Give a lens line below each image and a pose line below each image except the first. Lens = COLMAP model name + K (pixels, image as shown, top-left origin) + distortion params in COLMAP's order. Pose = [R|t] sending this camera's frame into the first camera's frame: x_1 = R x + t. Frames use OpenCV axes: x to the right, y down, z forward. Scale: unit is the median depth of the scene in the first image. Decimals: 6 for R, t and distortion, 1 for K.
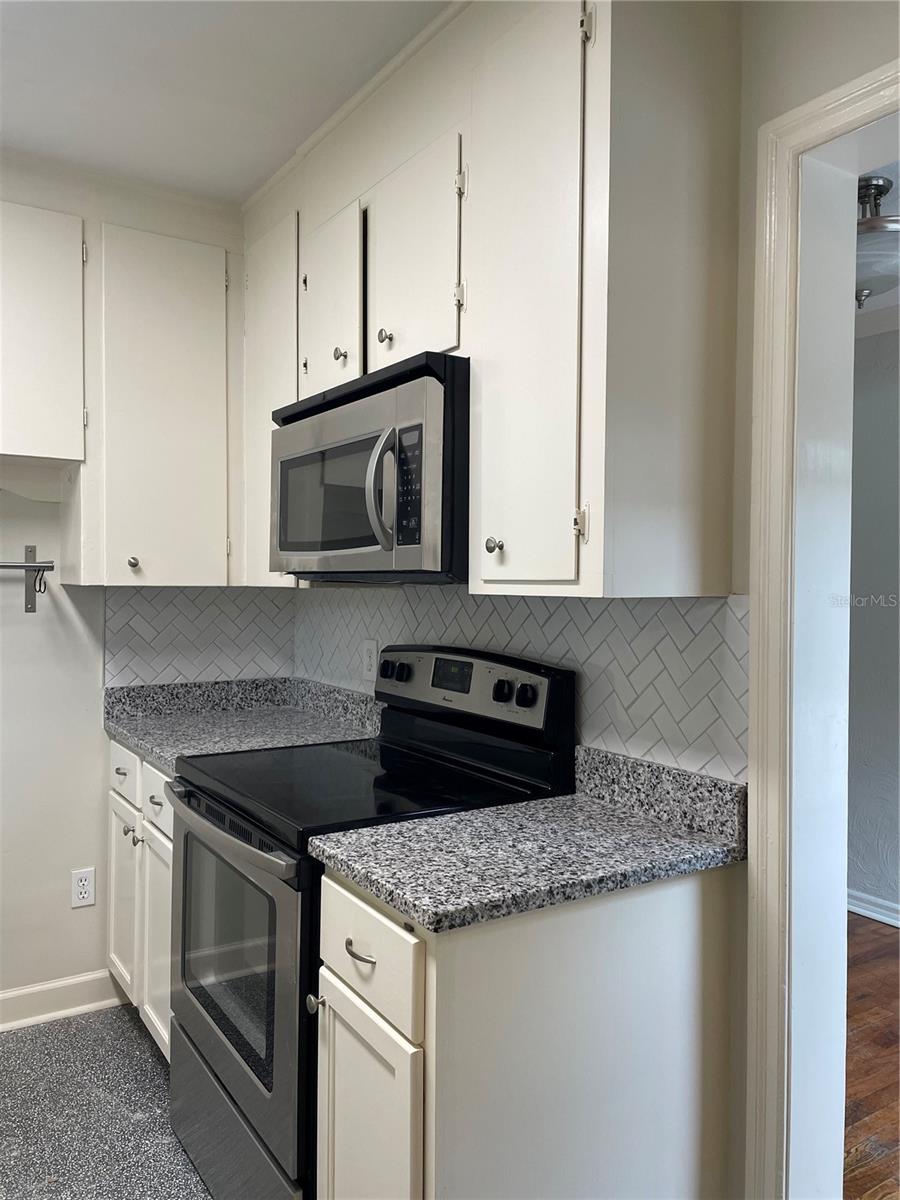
lens RADIAL K [[901.5, 0, 446.1], [0, 901.5, 597.4], [0, 0, 1]] dist [0.099382, -0.130928]
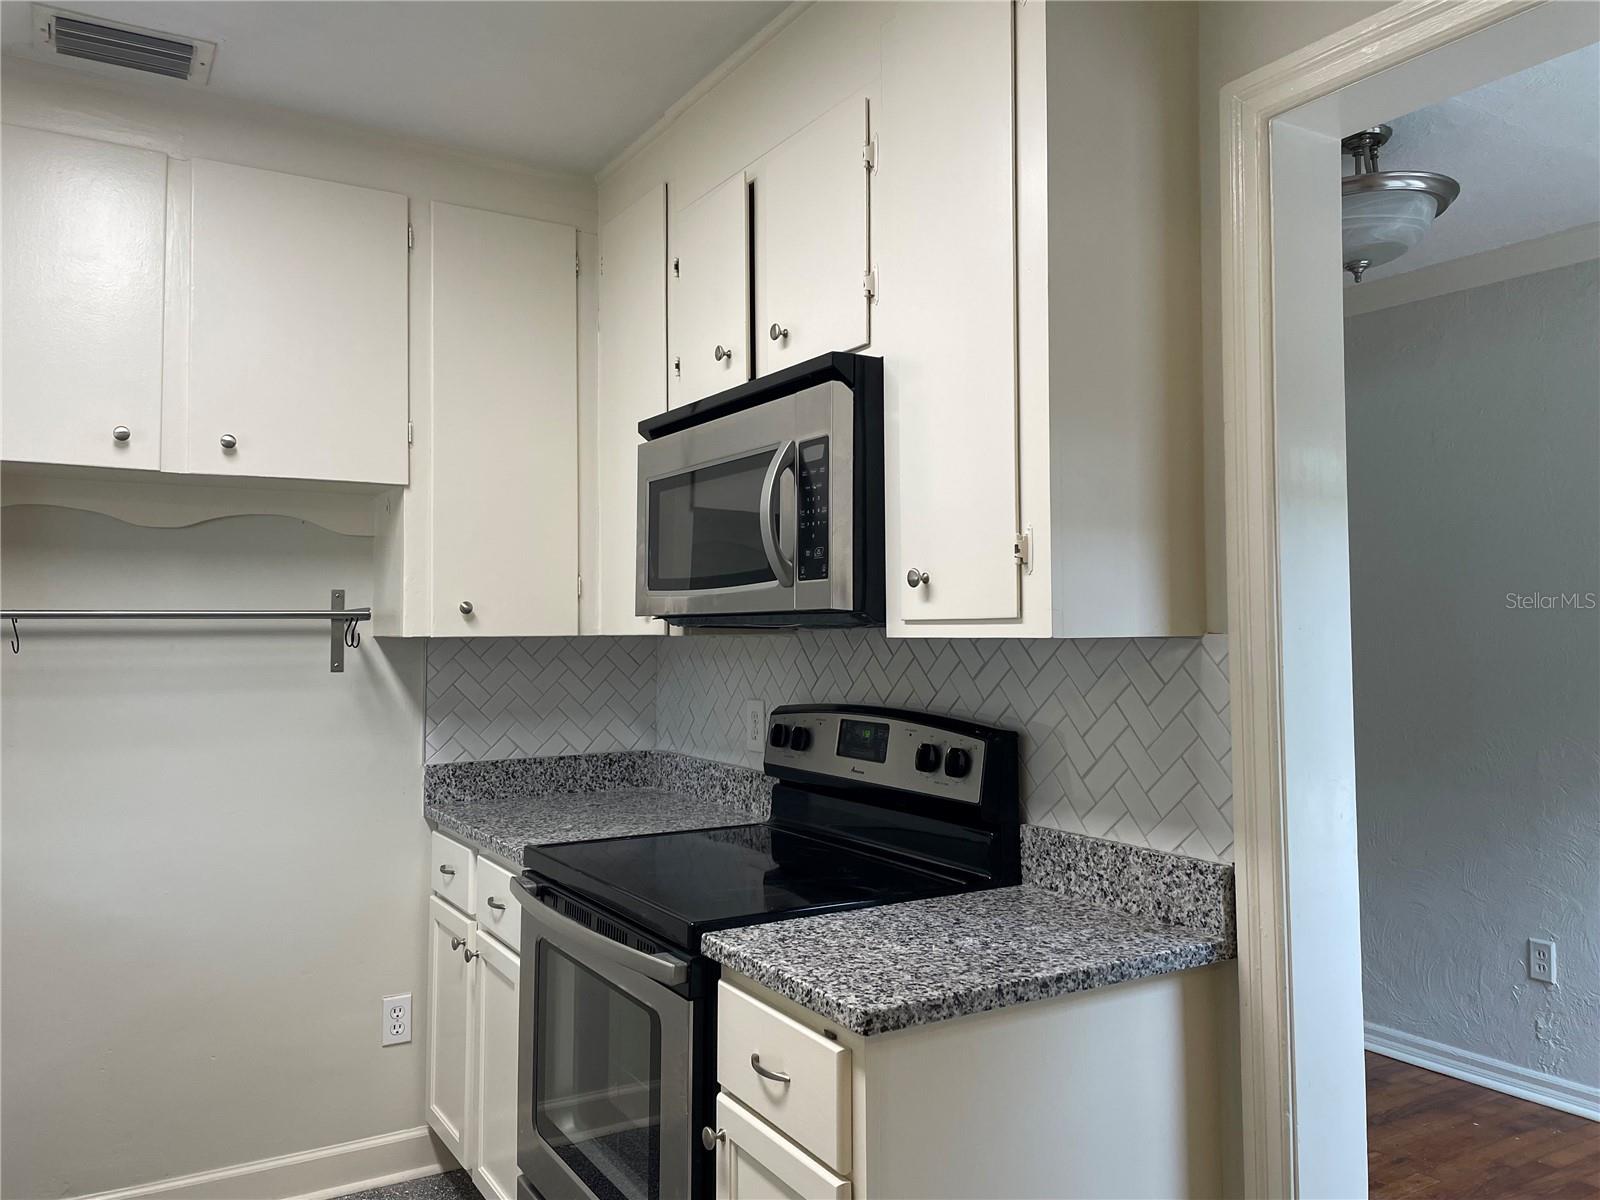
lens RADIAL K [[1201.9, 0, 797.0], [0, 1201.9, 583.7], [0, 0, 1]] dist [0.099382, -0.130928]
pose [[0.999565, -0.014910, -0.025430, -0.025848], [0.013413, 0.998223, -0.058058, 0.008898], [0.026251, 0.057692, 0.997989, -0.098034]]
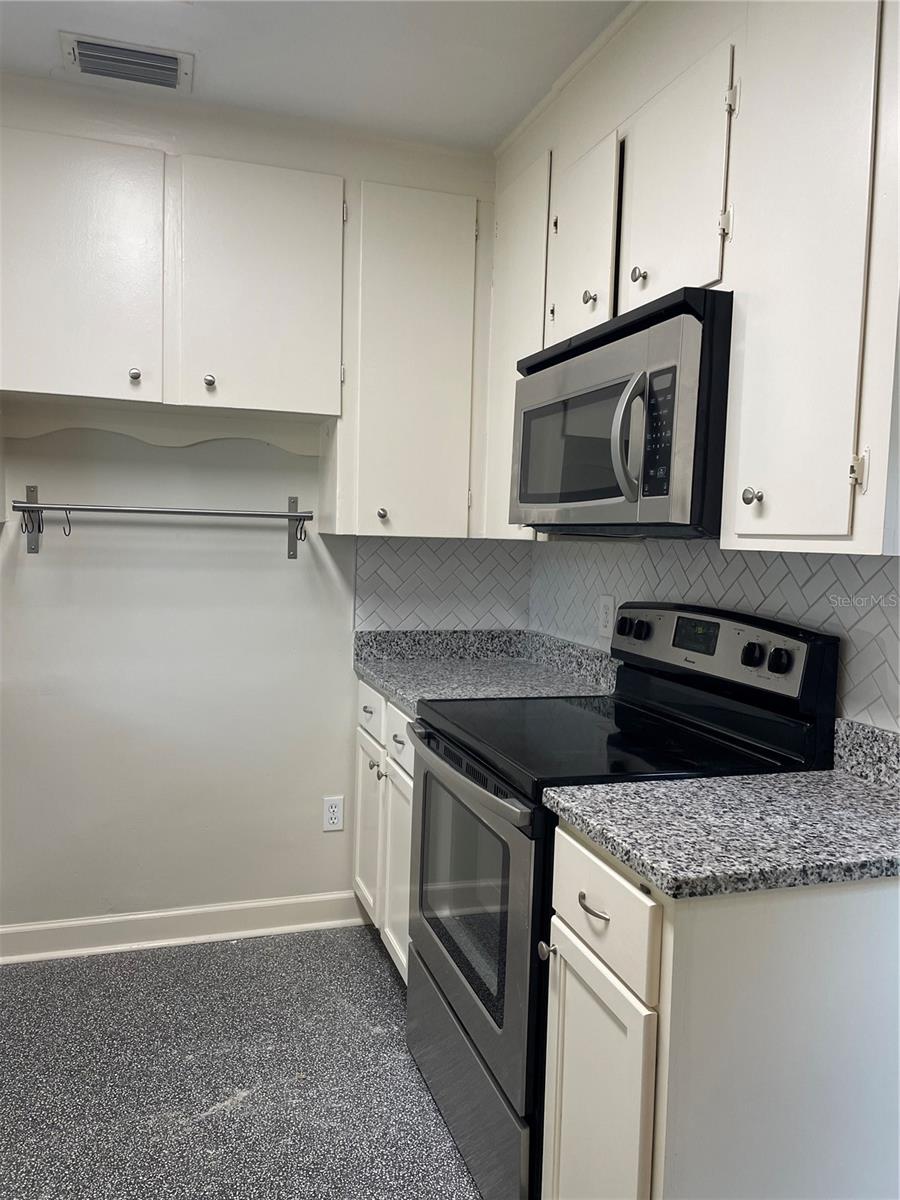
lens RADIAL K [[900.2, 0, 442.5], [0, 900.2, 601.7], [0, 0, 1]] dist [0.105964, -0.146275]
pose [[0.965982, 0.037525, -0.255874, -0.008758], [-0.023932, 0.998142, 0.056033, 0.004327], [0.257501, -0.048003, 0.965085, 0.013477]]
